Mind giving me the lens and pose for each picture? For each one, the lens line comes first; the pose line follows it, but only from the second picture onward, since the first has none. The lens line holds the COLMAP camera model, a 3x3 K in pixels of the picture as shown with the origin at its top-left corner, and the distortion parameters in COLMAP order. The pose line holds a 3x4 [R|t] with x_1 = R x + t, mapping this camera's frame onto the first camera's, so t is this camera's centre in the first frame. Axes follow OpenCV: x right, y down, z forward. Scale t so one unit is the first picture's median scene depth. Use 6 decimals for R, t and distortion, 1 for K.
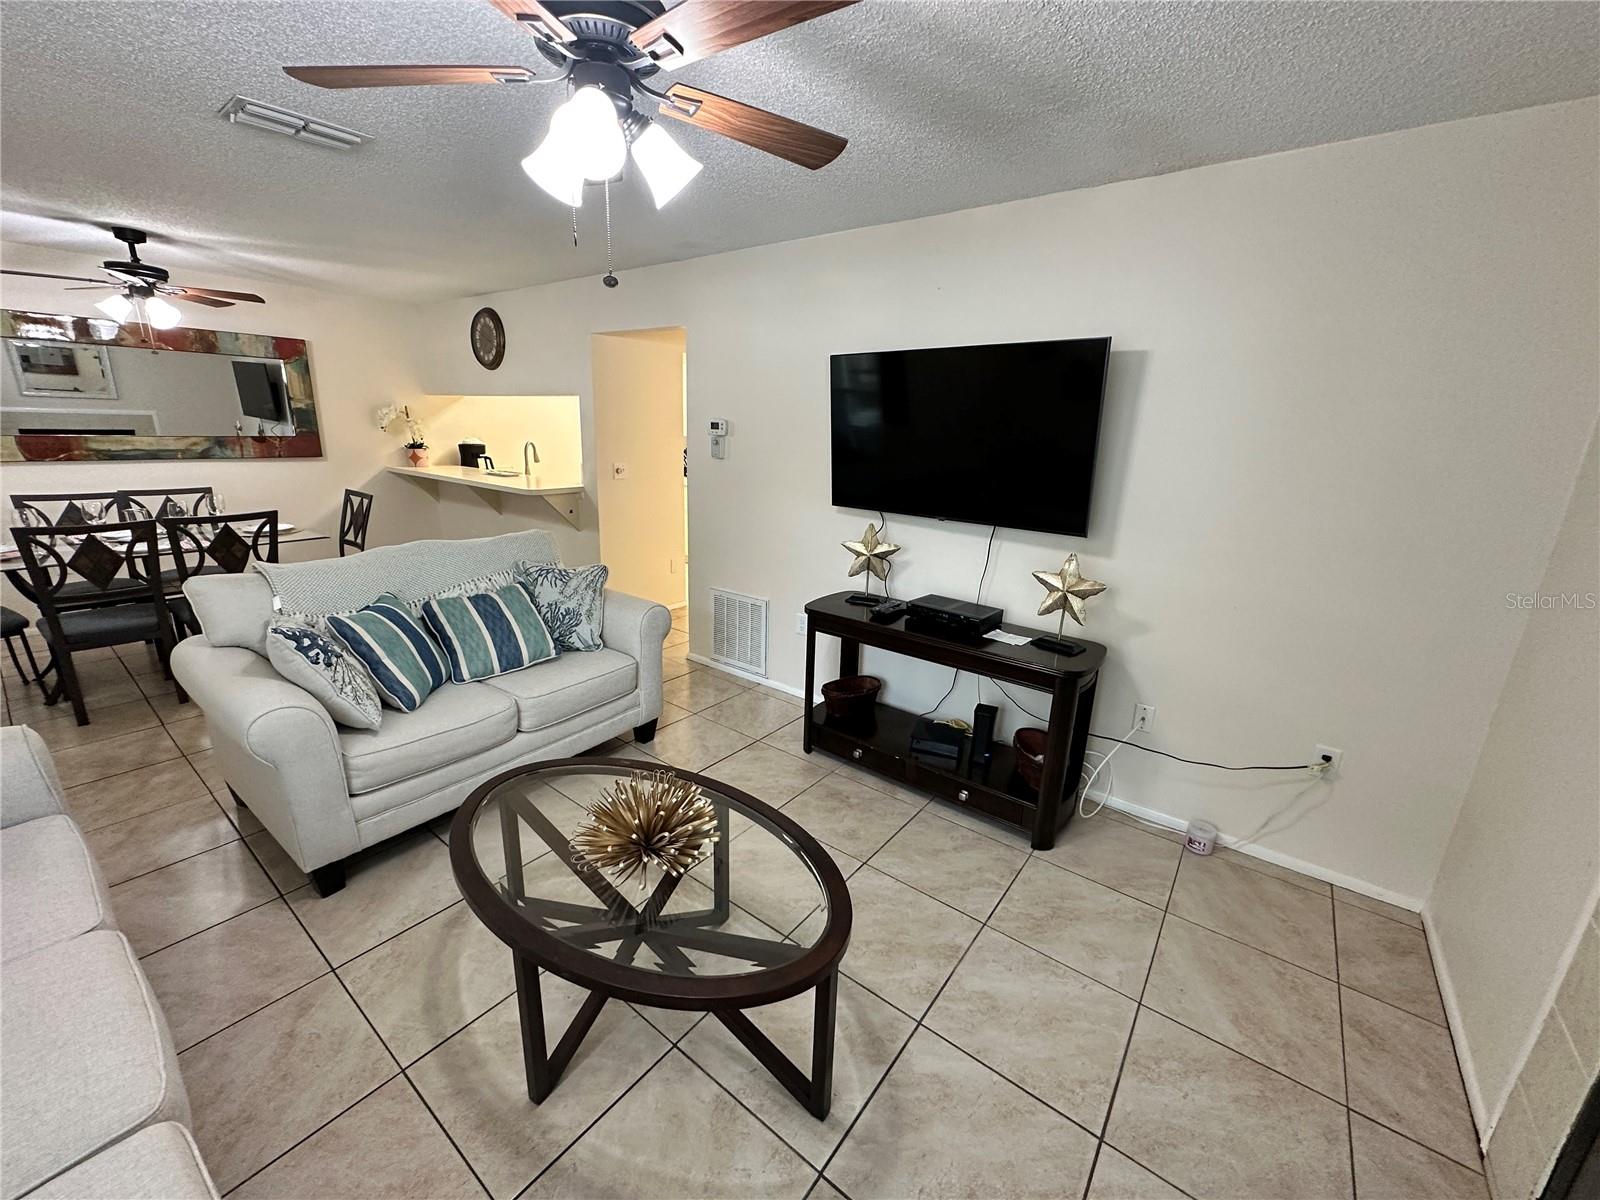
lens RADIAL K [[636.0, 0, 800.0], [0, 636.0, 600.0], [0, 0, 1]] dist [0.000076, -0.000035]
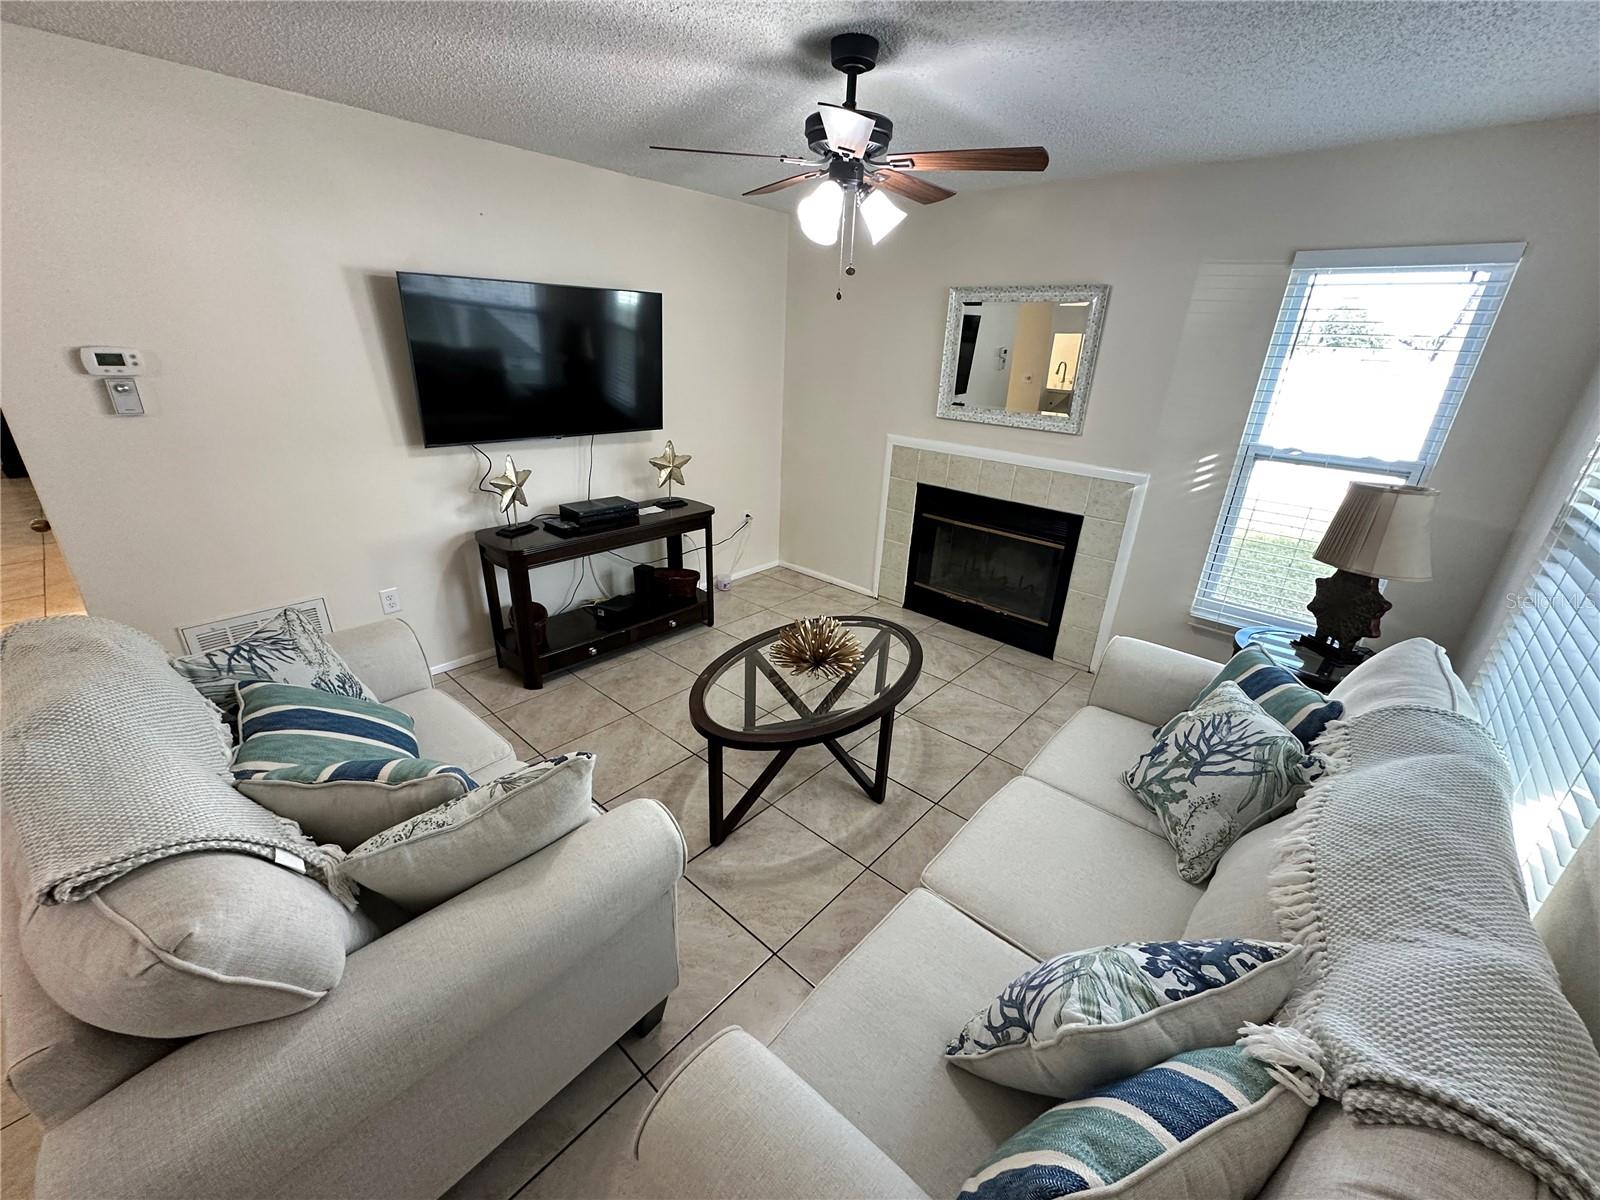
lens RADIAL K [[636.0, 0, 800.0], [0, 636.0, 600.0], [0, 0, 1]] dist [0.000076, -0.000035]
pose [[0.074290, -0.407322, 0.910258, -0.921186], [0.221742, 0.896677, 0.383147, -0.206930], [-0.972271, 0.173378, 0.156934, 0.447242]]
